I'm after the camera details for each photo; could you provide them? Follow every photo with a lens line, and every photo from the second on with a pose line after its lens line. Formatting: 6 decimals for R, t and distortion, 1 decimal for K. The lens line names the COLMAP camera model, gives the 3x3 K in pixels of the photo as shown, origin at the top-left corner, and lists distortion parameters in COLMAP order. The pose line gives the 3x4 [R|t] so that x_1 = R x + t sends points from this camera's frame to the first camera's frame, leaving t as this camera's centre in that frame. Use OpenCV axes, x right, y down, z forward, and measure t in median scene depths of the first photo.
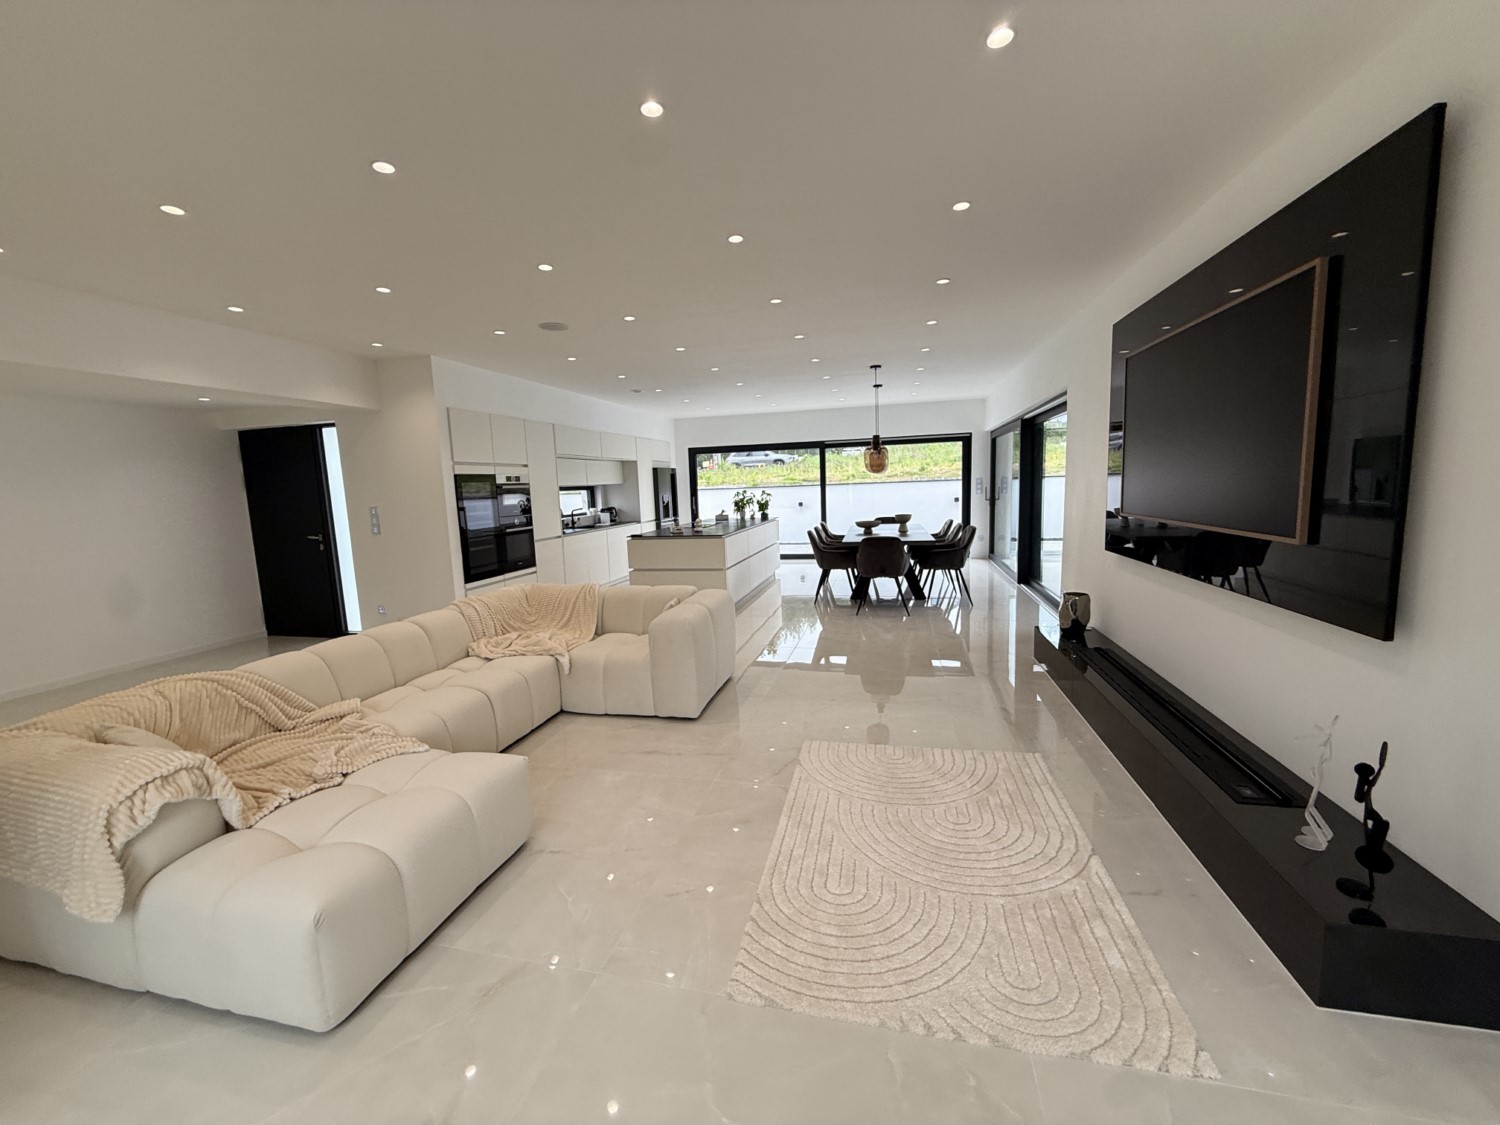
lens RADIAL K [[597.0, 0, 750.0], [0, 597.0, 562.5], [0, 0, 1]] dist [0.000005, -0.000144]
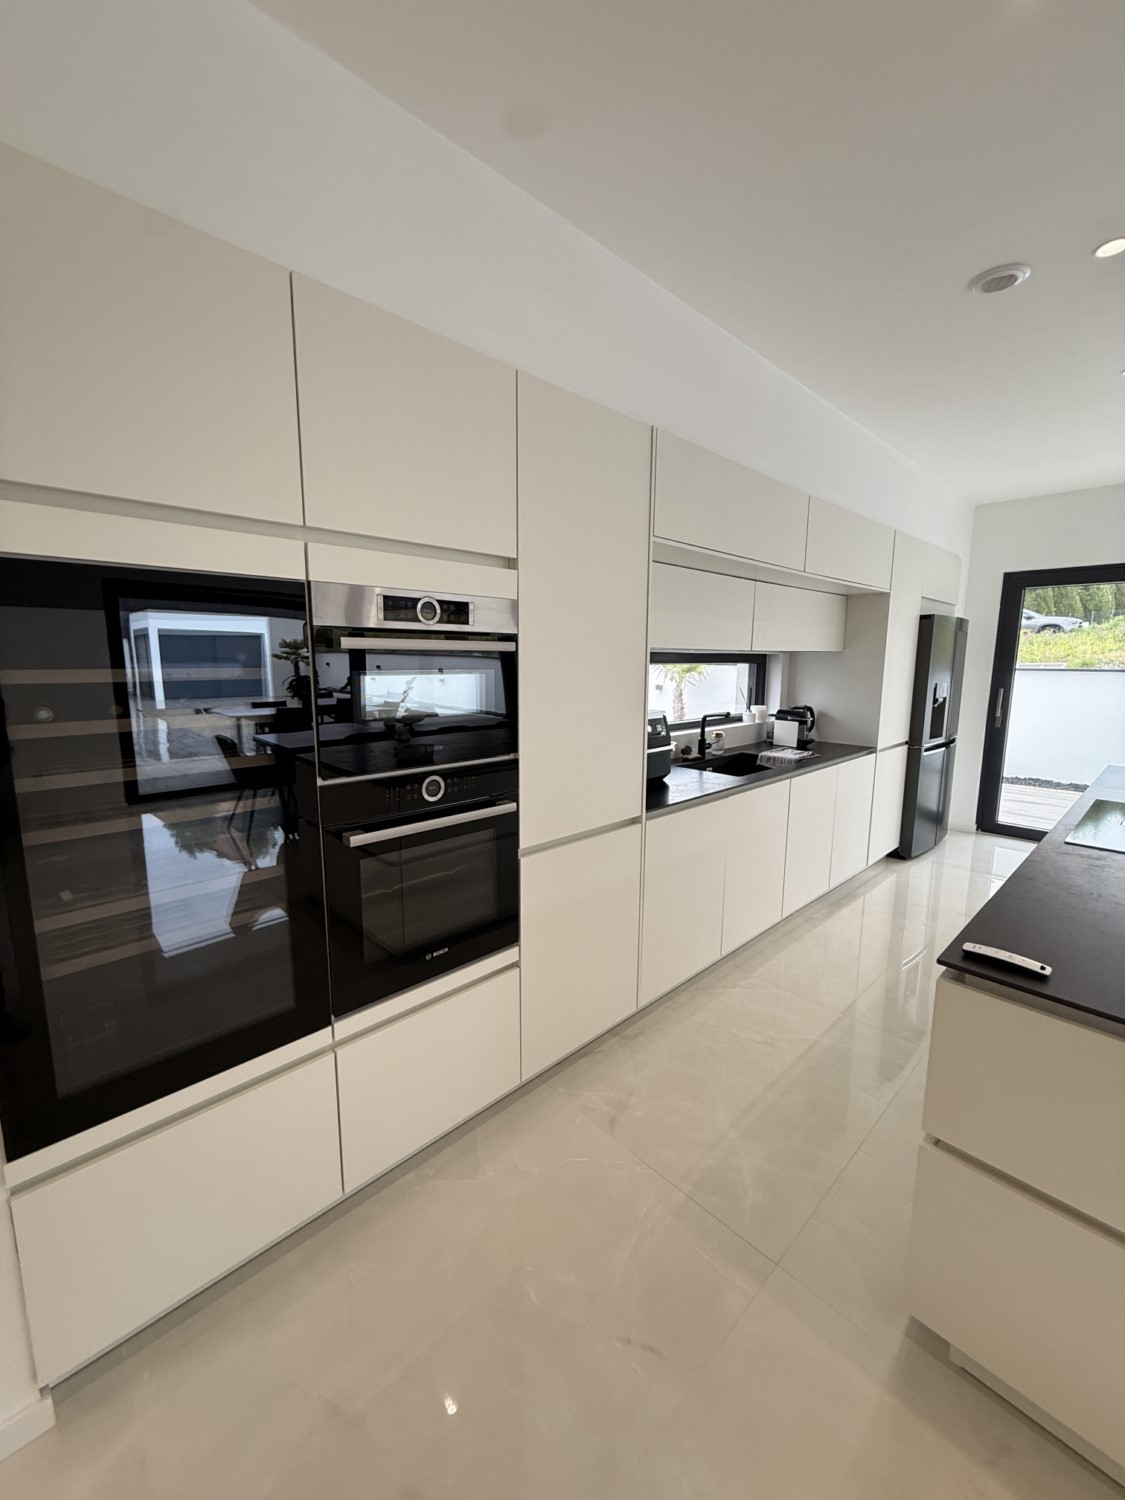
lens RADIAL K [[597.0, 0, 562.5], [0, 597.0, 750.0], [0, 0, 1]] dist [0.000005, -0.000144]
pose [[0.840068, 0.119968, -0.529050, -0.156997], [-0.103174, 0.992773, 0.061294, -0.074378], [0.532580, 0.003093, 0.846374, 0.585968]]
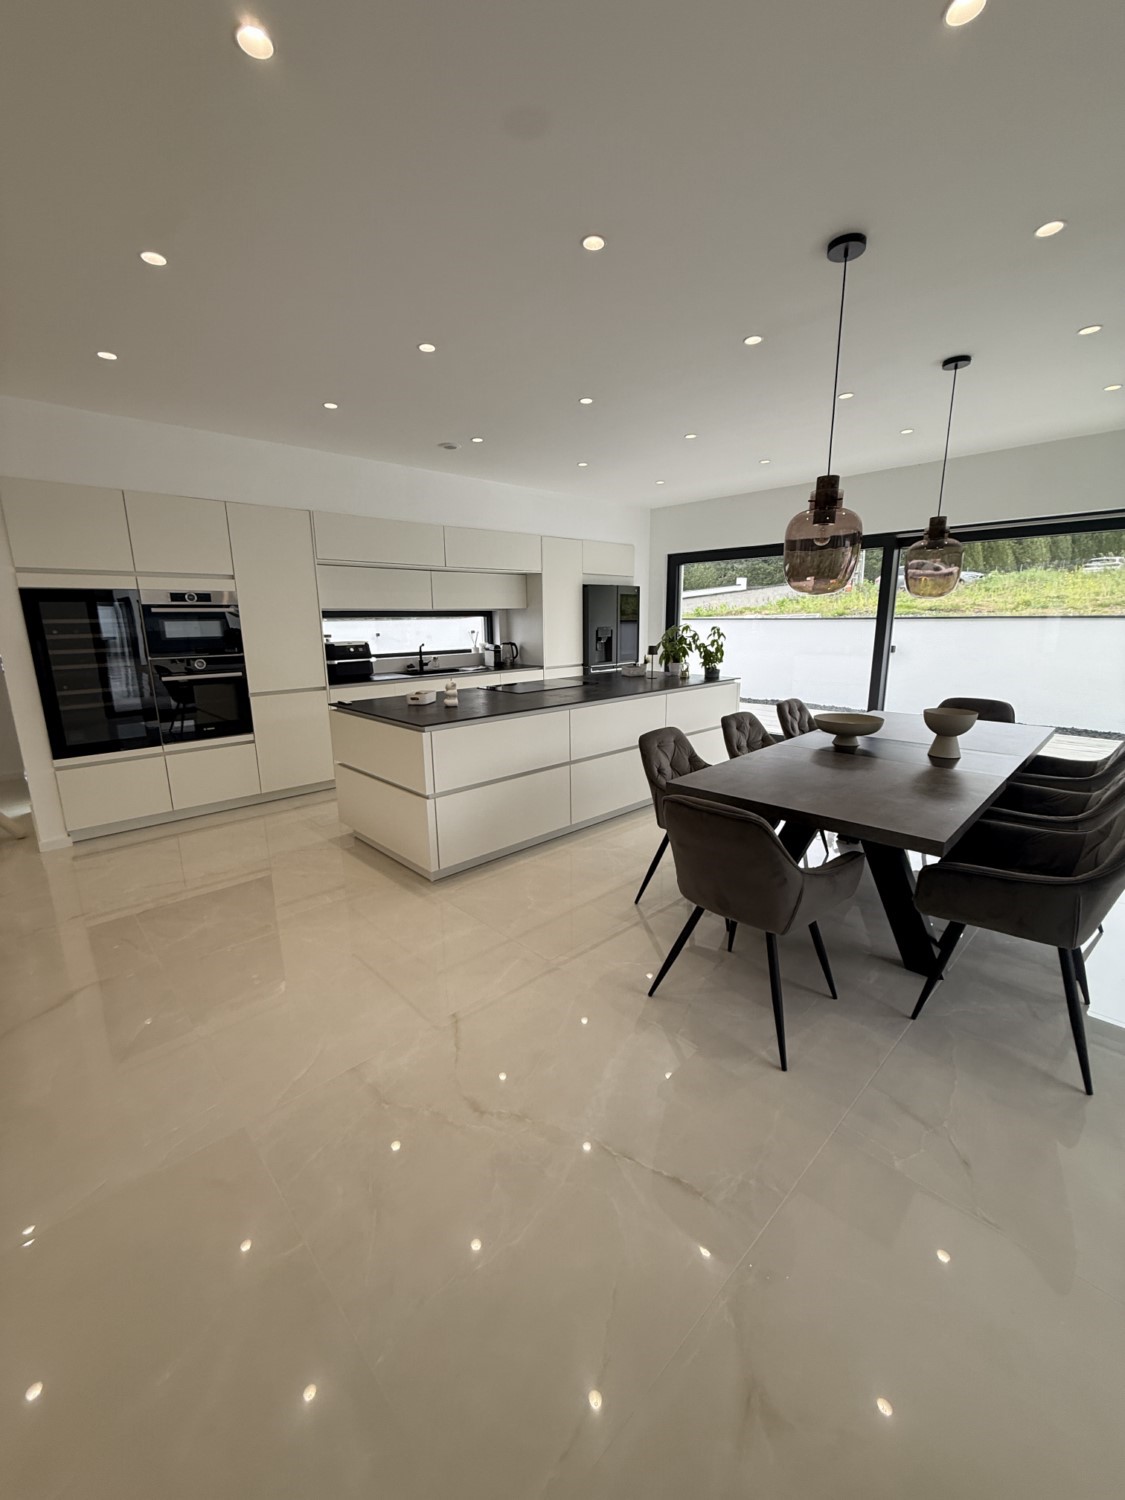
lens RADIAL K [[597.0, 0, 562.5], [0, 597.0, 750.0], [0, 0, 1]] dist [0.000005, -0.000144]
pose [[0.843051, 0.143948, -0.518212, 0.206424], [-0.089499, 0.987631, 0.128741, -0.068099], [0.530335, -0.062156, 0.845507, 0.466214]]
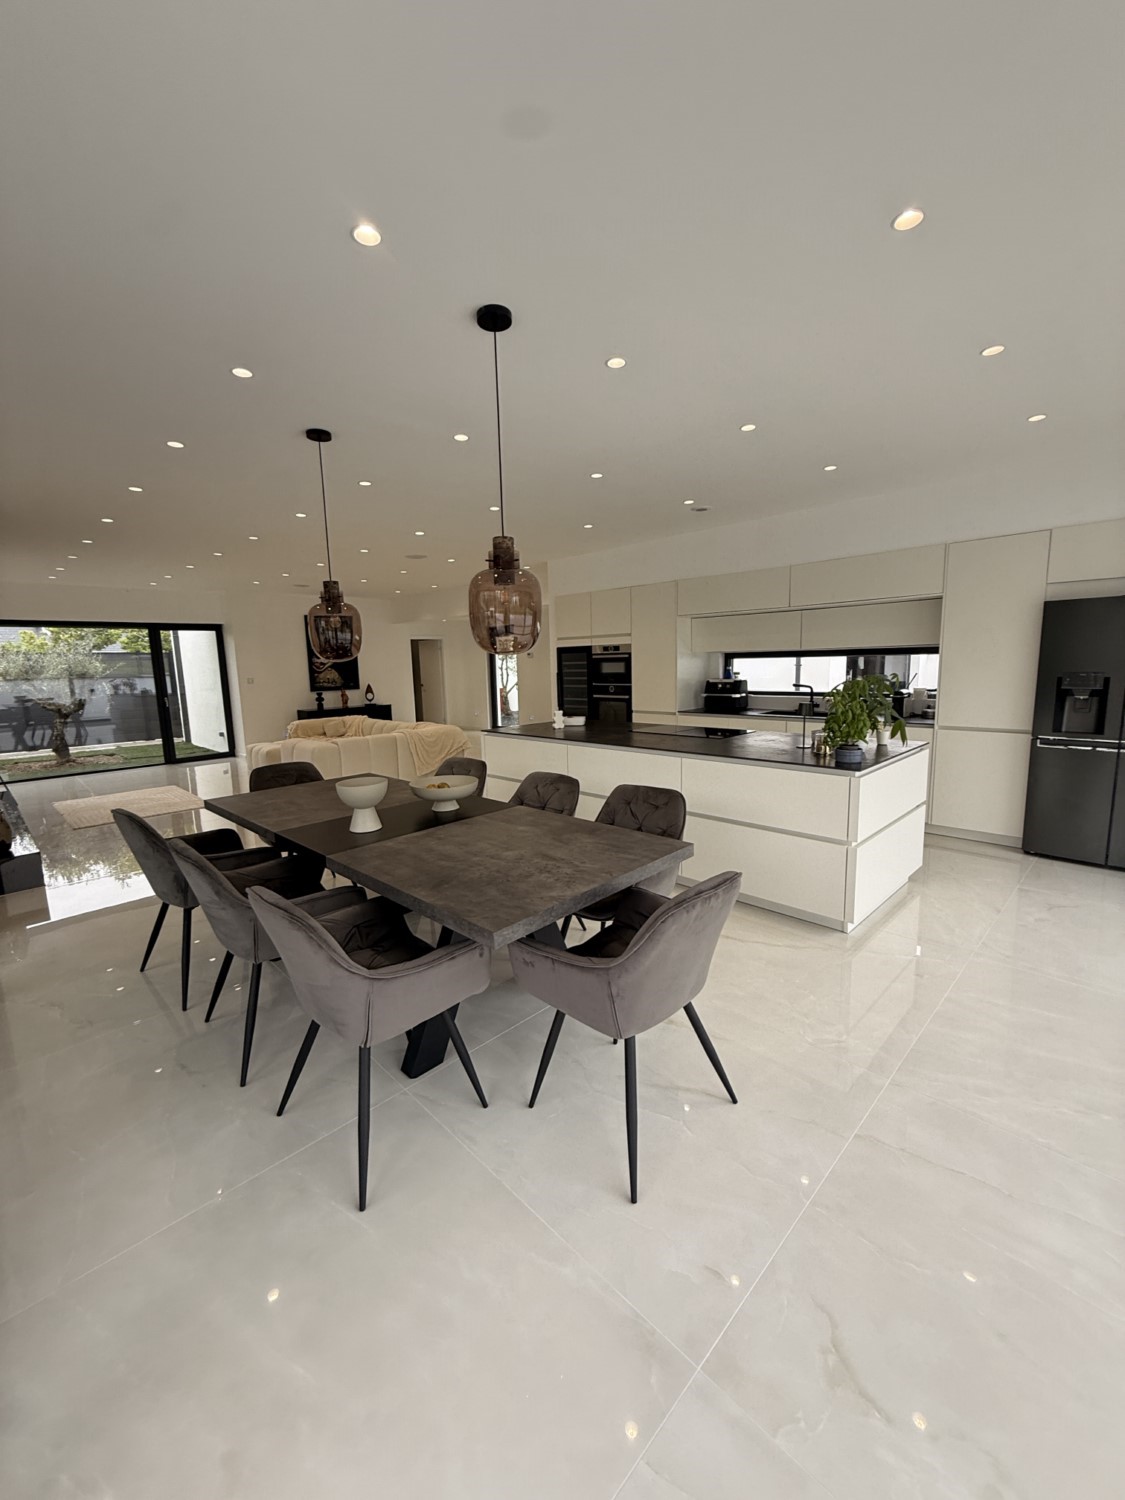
lens RADIAL K [[597.0, 0, 562.5], [0, 597.0, 750.0], [0, 0, 1]] dist [0.000005, -0.000144]
pose [[-0.526348, 0.191415, -0.828443, 0.392115], [-0.055318, 0.964557, 0.258011, -0.165561], [0.848468, 0.181631, -0.497104, 1.046525]]
